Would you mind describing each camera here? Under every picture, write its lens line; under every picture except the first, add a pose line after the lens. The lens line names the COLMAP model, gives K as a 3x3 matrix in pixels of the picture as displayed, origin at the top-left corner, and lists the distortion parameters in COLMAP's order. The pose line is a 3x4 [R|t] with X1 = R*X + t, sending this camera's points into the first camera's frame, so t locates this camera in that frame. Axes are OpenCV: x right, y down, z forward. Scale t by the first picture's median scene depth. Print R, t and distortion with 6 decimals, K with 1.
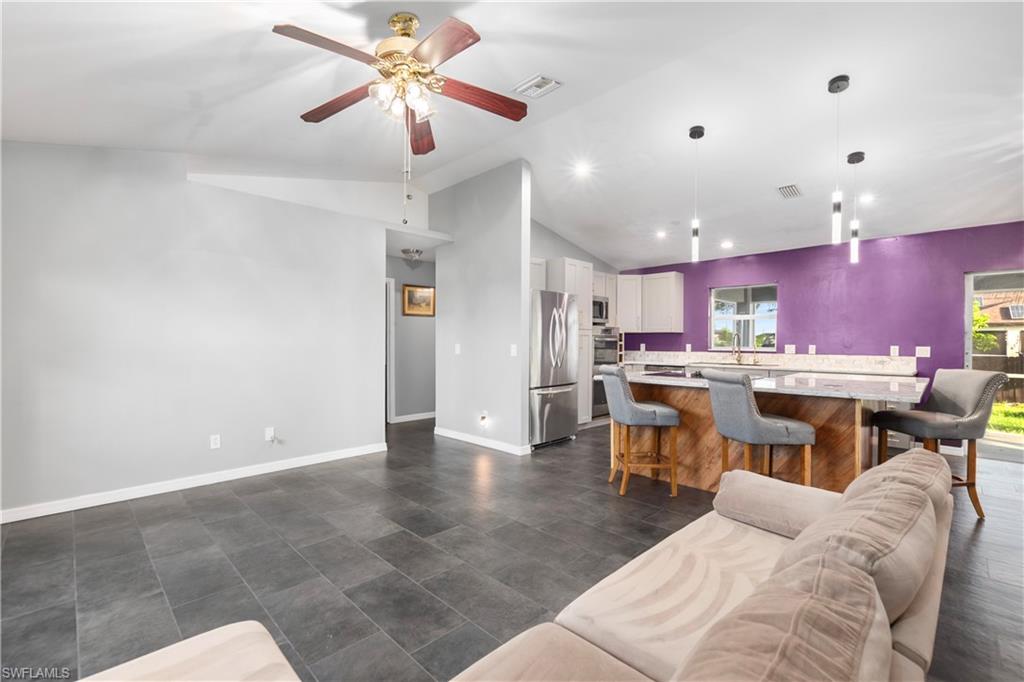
lens RADIAL K [[448.3, 0, 508.1], [0, 448.3, 340.5], [0, 0, 1]] dist [0.001499, -0.000320]
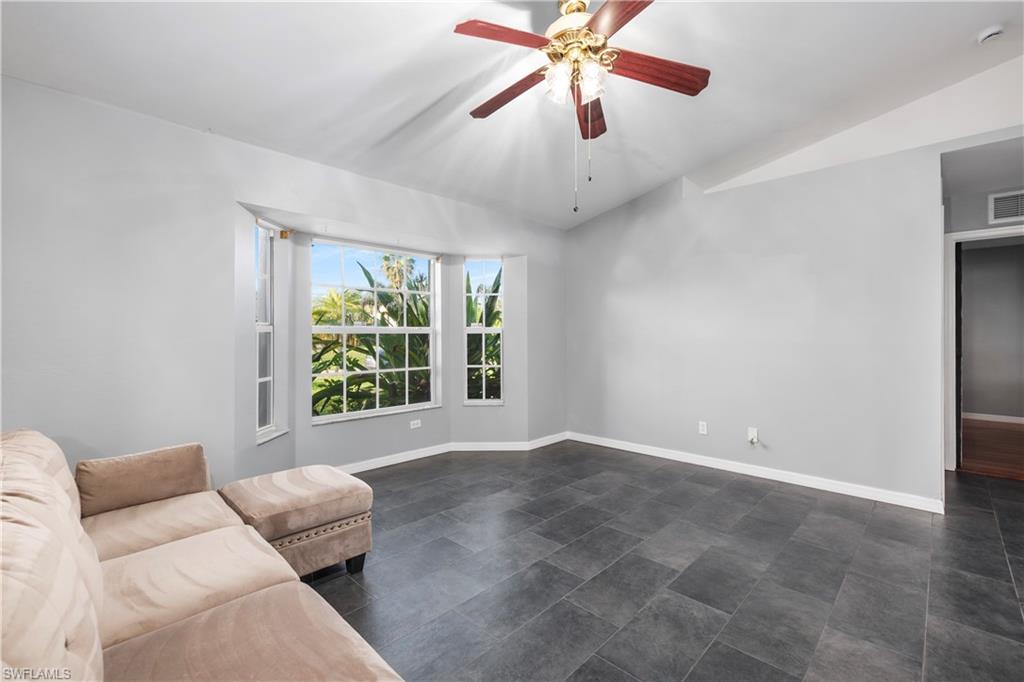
lens RADIAL K [[442.6, 0, 511.3], [0, 442.6, 335.3], [0, 0, 1]] dist [0.000784, -0.000082]
pose [[0.021201, -0.000866, -0.999775, 0.274745], [0.001199, 0.999999, -0.000840, 0.000811], [0.999775, -0.001181, 0.021202, 0.341130]]
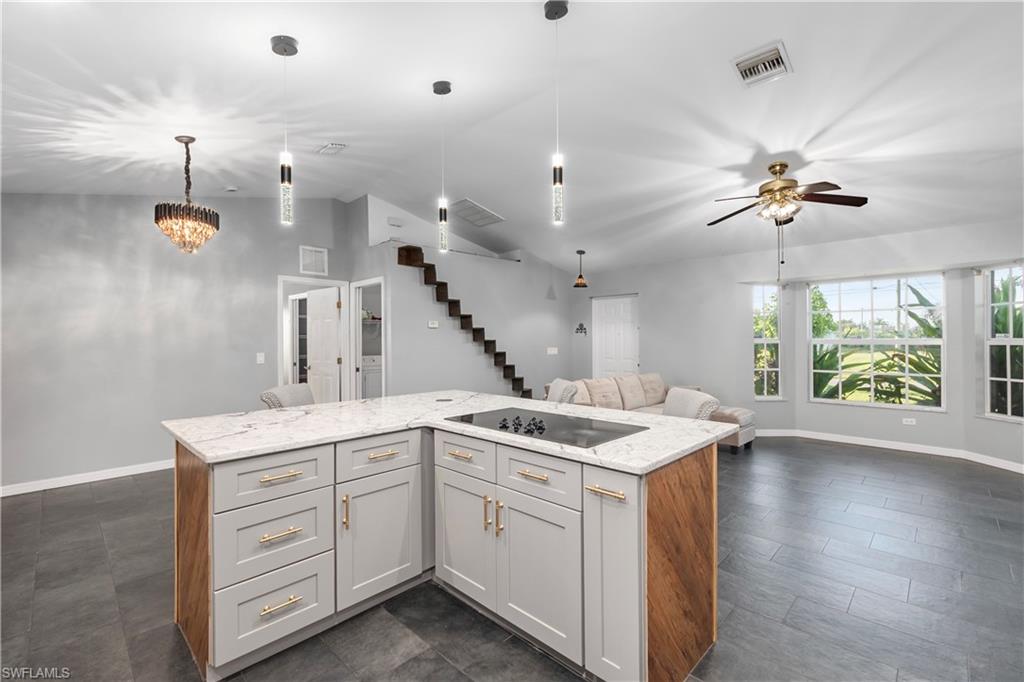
lens RADIAL K [[448.3, 0, 508.1], [0, 448.3, 340.5], [0, 0, 1]] dist [0.001499, -0.000320]
pose [[-0.999865, 0.002660, -0.016186, 0.334310], [0.002606, 0.999991, 0.003358, -0.016068], [0.016195, 0.003316, -0.999863, 1.077279]]
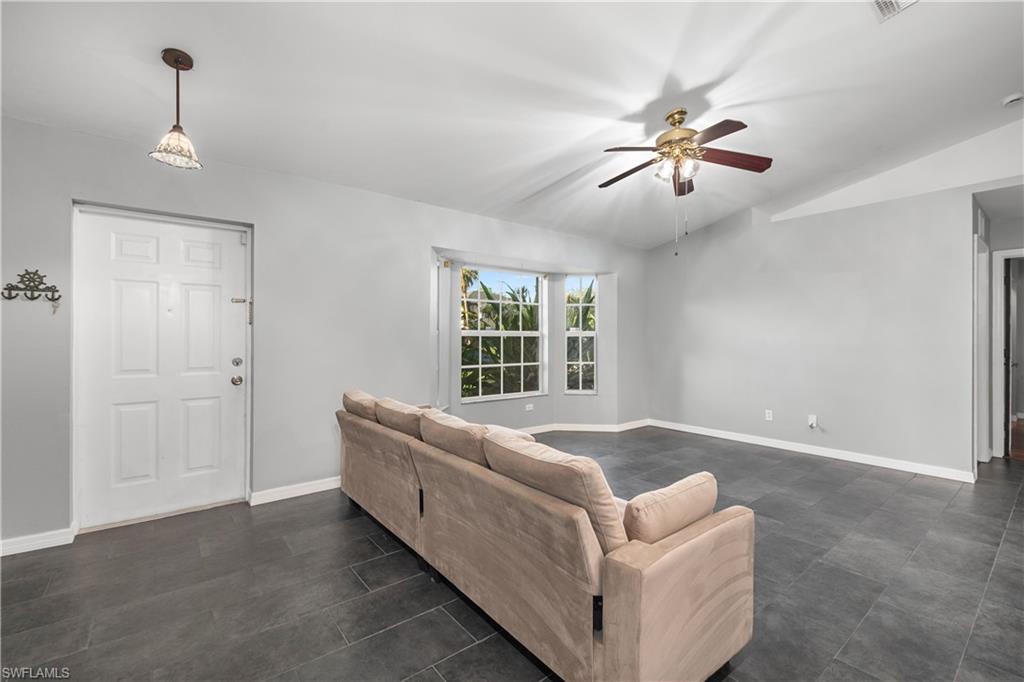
lens RADIAL K [[442.6, 0, 511.3], [0, 442.6, 335.3], [0, 0, 1]] dist [0.000784, -0.000082]
pose [[-0.104966, -0.007661, -0.994446, 0.480757], [-0.004543, 0.999964, -0.007224, 0.002142], [0.994465, 0.003760, -0.104997, 0.255057]]
